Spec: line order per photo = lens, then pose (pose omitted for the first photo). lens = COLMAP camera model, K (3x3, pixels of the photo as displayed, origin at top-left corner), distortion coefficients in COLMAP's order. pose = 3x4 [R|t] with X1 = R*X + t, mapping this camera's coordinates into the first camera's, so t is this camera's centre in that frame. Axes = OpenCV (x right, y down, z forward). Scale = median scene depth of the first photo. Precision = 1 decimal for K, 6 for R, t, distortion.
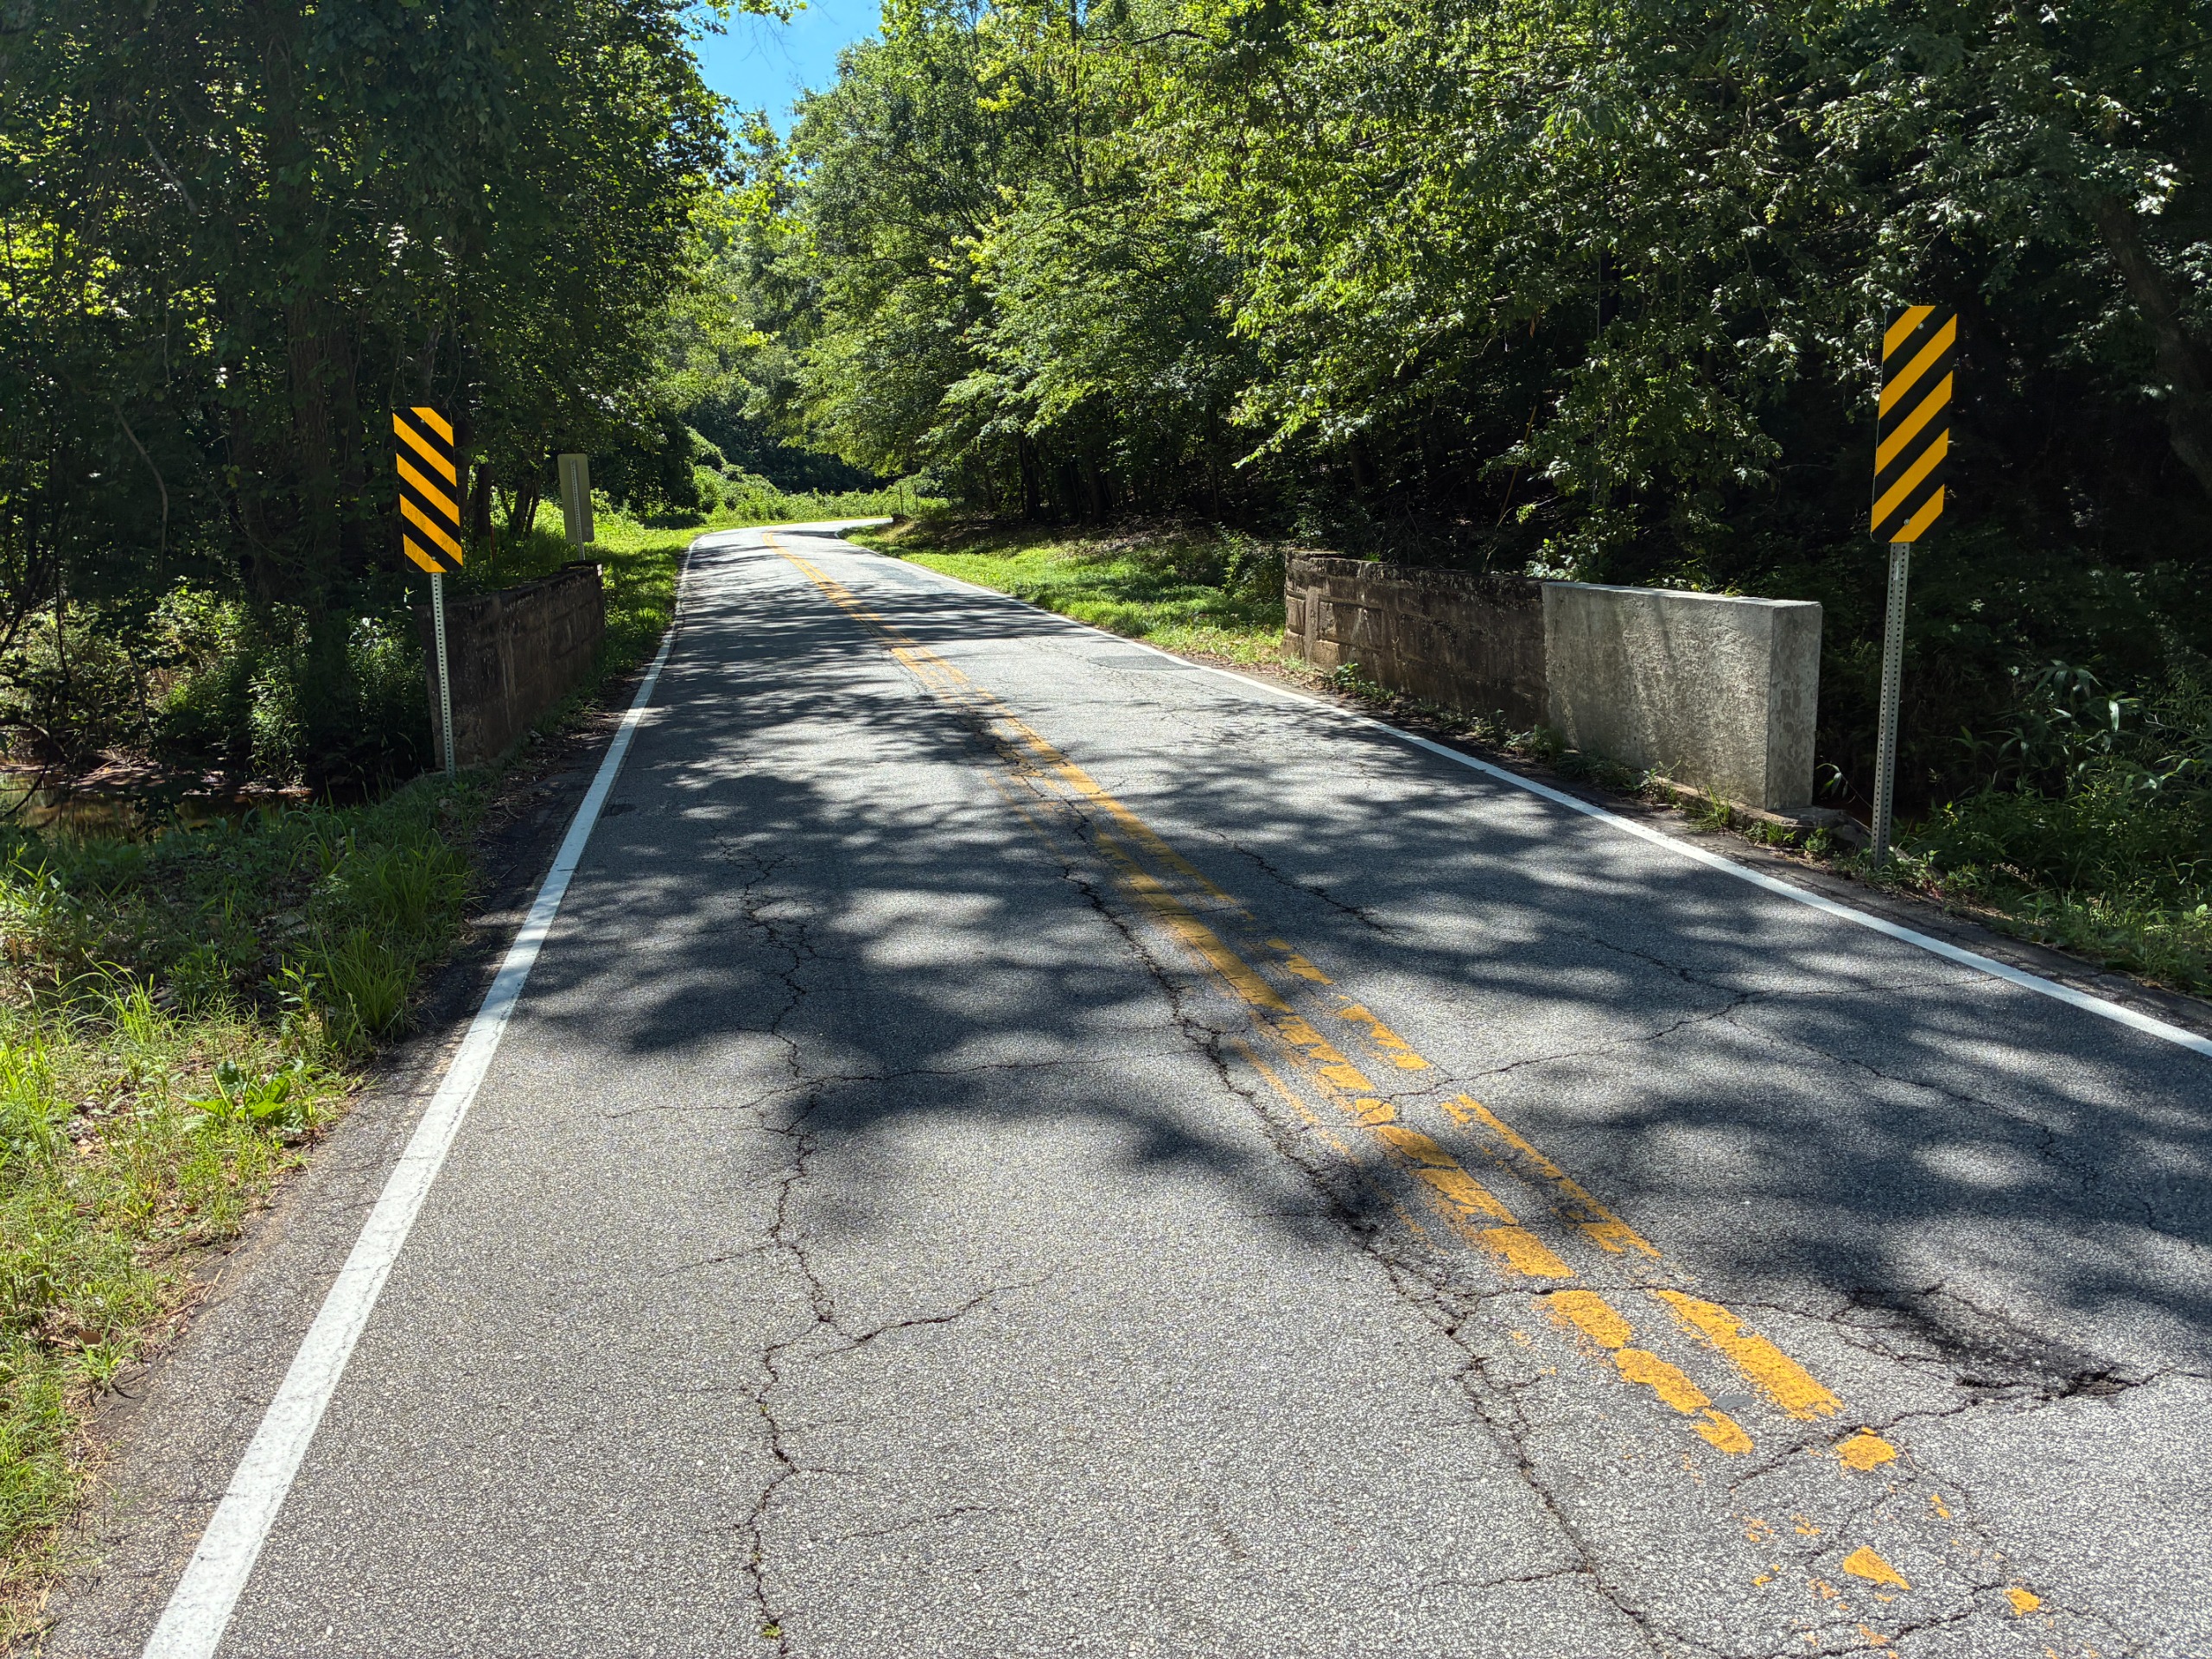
lens RADIAL K [[1662.1, 0, 1090.2], [0, 1662.1, 829.6], [0, 0, 1]] dist [0.085271, -0.127723]
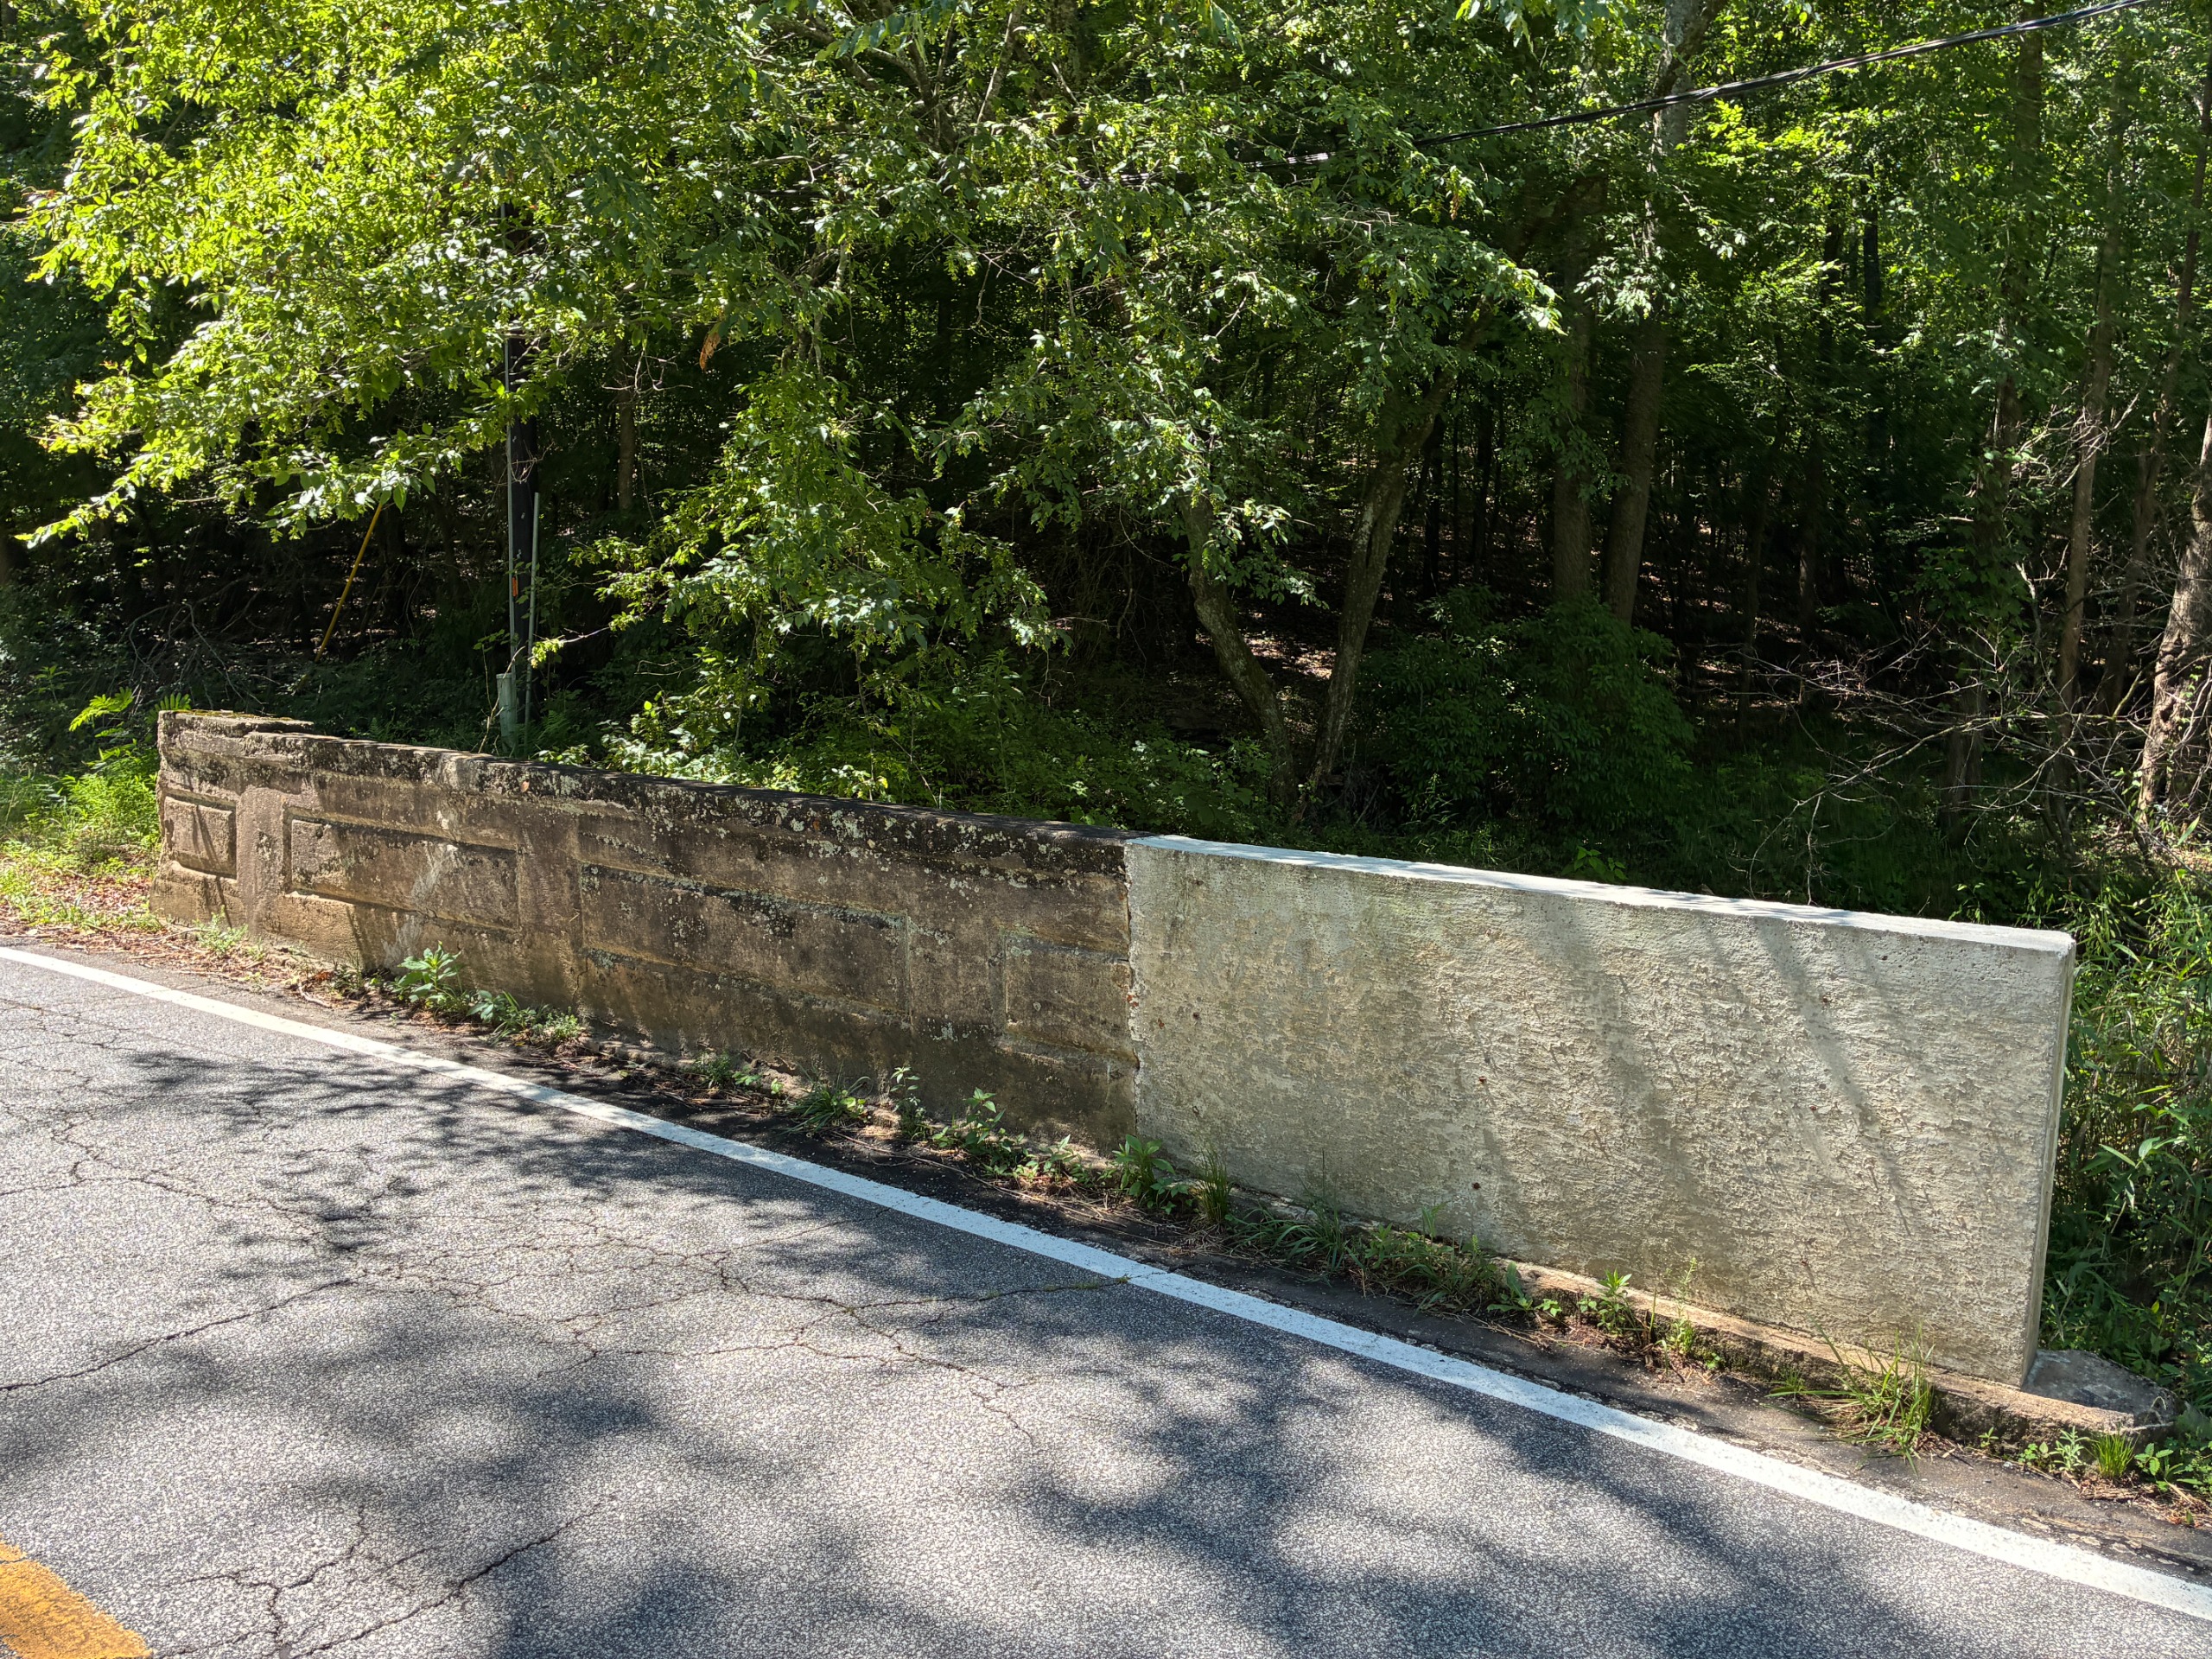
lens RADIAL K [[1662.1, 0, 1090.2], [0, 1662.1, 829.6], [0, 0, 1]] dist [0.085271, -0.127723]
pose [[0.689070, -0.042582, 0.723443, -0.063842], [0.087837, 0.995820, -0.025049, -0.100532], [-0.719352, 0.080806, 0.689930, 0.479793]]
